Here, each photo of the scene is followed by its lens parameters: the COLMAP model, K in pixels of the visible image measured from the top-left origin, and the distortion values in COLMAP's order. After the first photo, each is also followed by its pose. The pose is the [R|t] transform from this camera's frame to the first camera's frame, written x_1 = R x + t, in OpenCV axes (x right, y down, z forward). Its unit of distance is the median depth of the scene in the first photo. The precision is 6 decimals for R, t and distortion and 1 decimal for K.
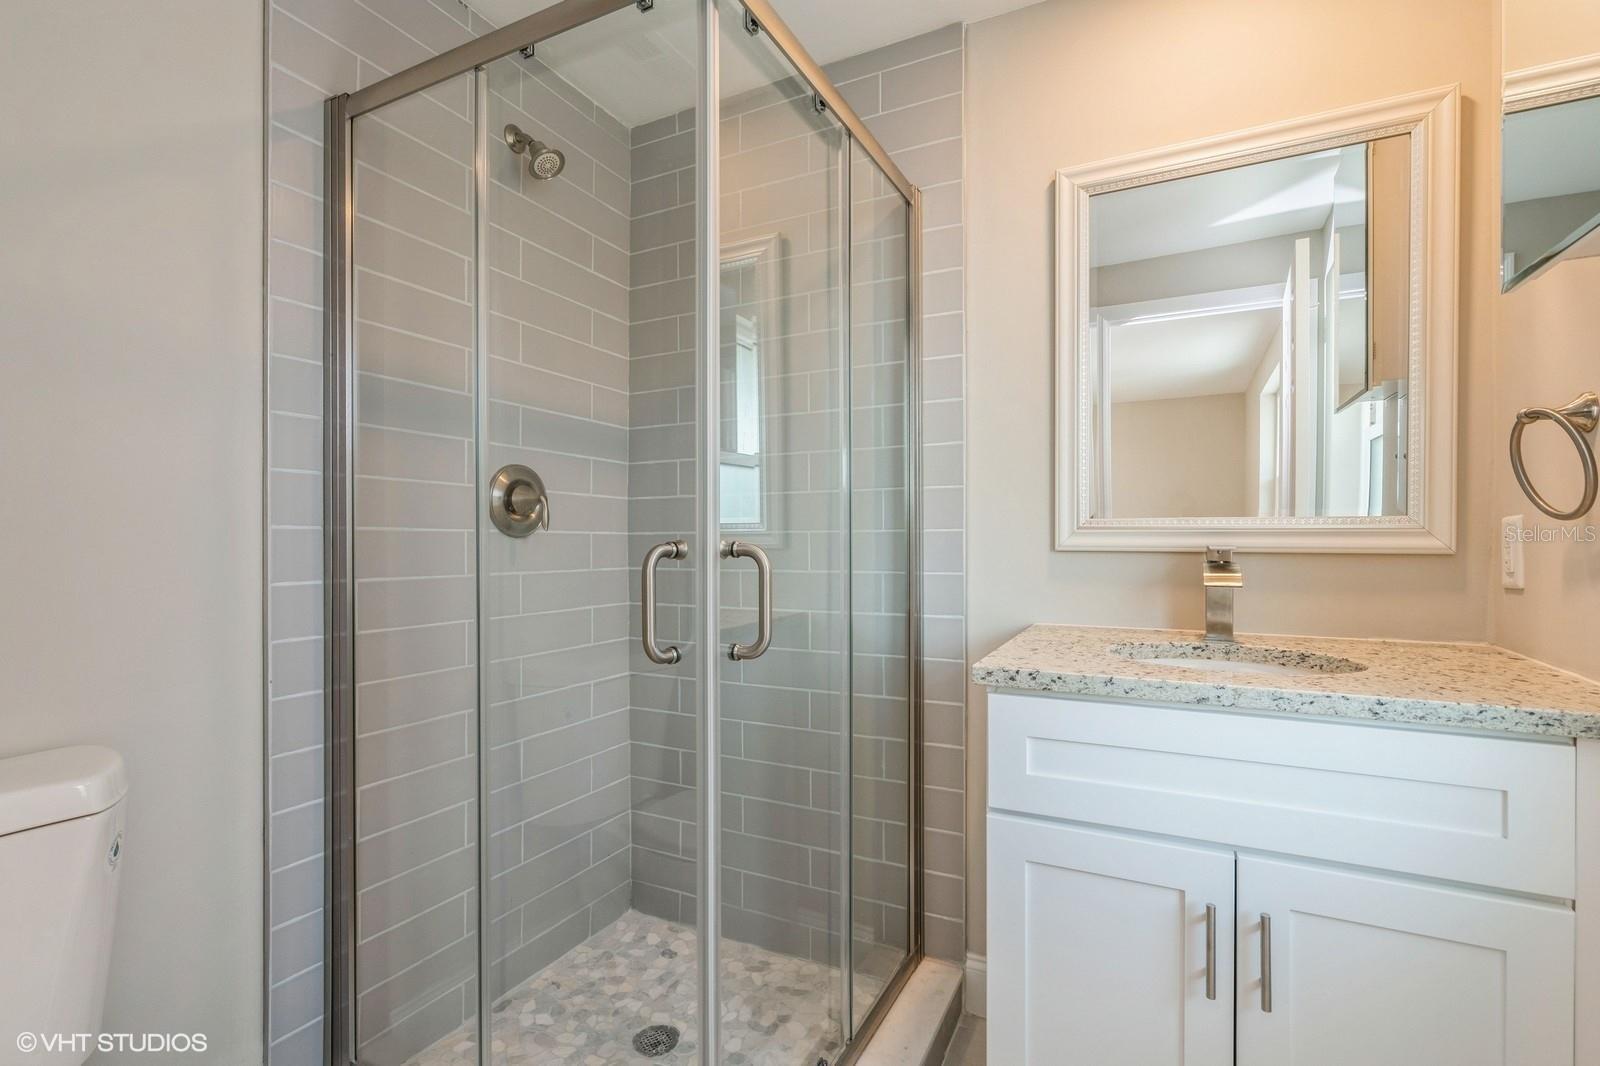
lens RADIAL K [[732.2, 0, 800.0], [0, 732.2, 533.0], [0, 0, 1]] dist [-0.002826, -0.000134]
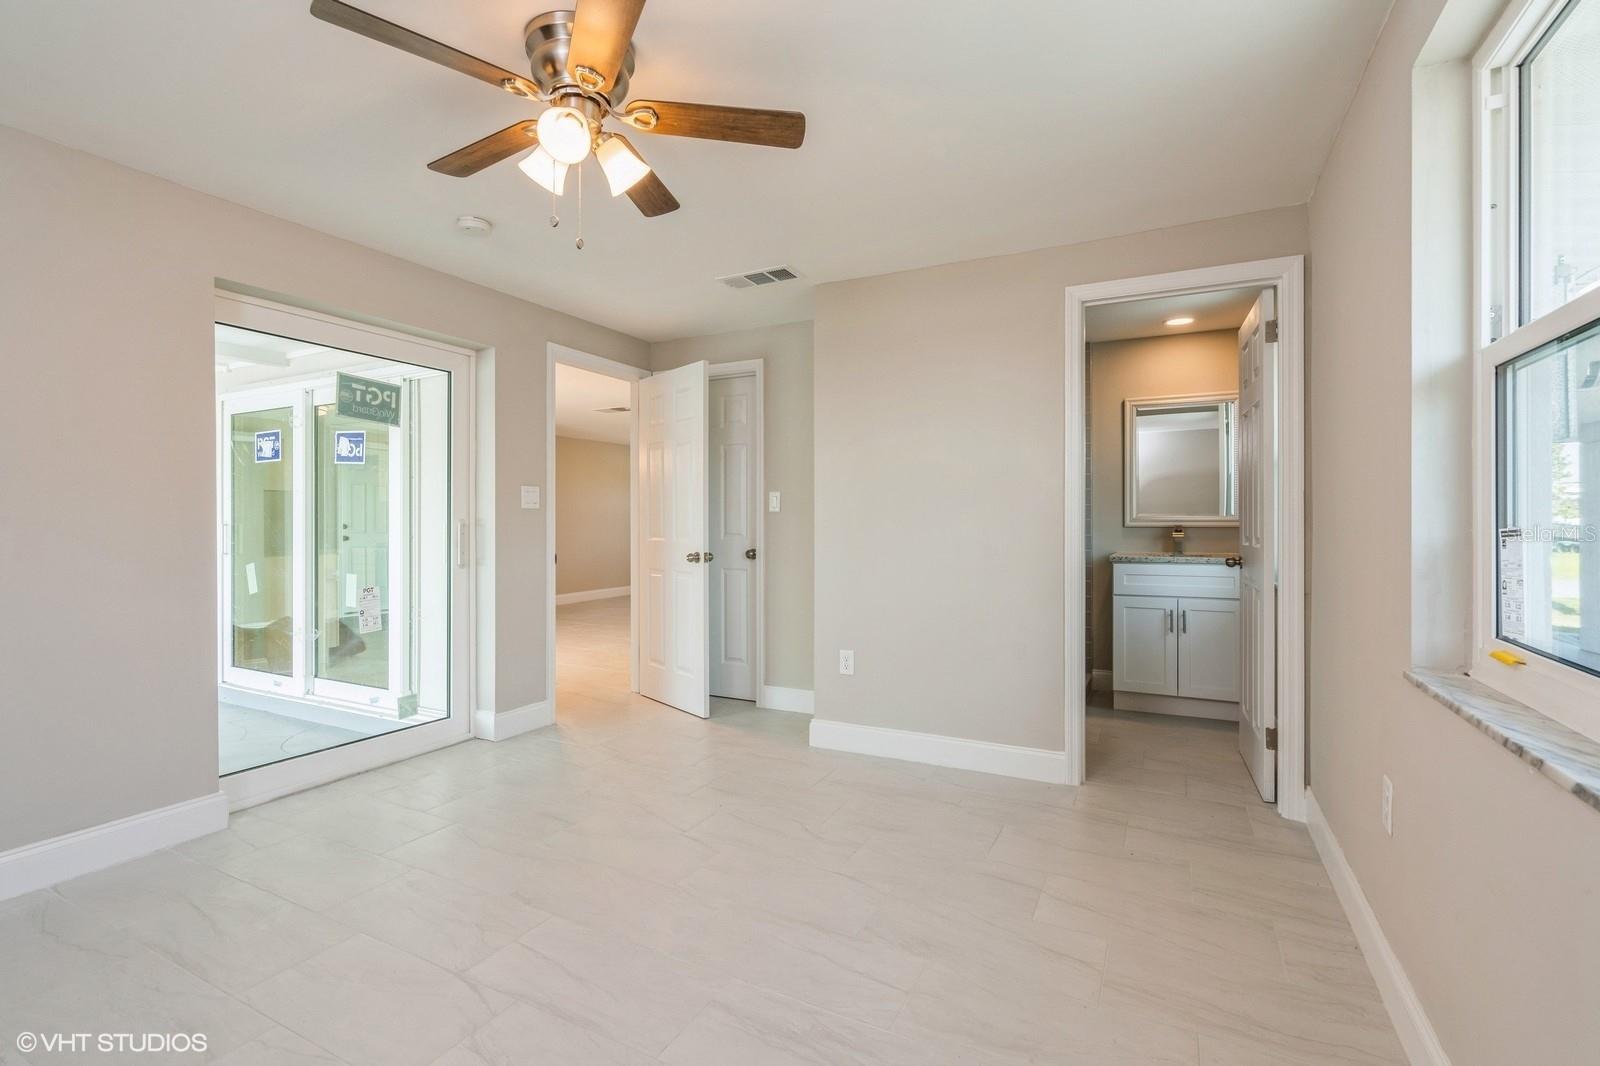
lens RADIAL K [[704.6, 0, 840.1], [0, 704.6, 528.6], [0, 0, 1]] dist [0.000797, 0.000114]
pose [[0.999534, -0.000987, 0.030509, -1.266586], [0.000962, 0.999999, 0.000837, 0.039322], [-0.030510, -0.000807, 0.999534, -2.585817]]
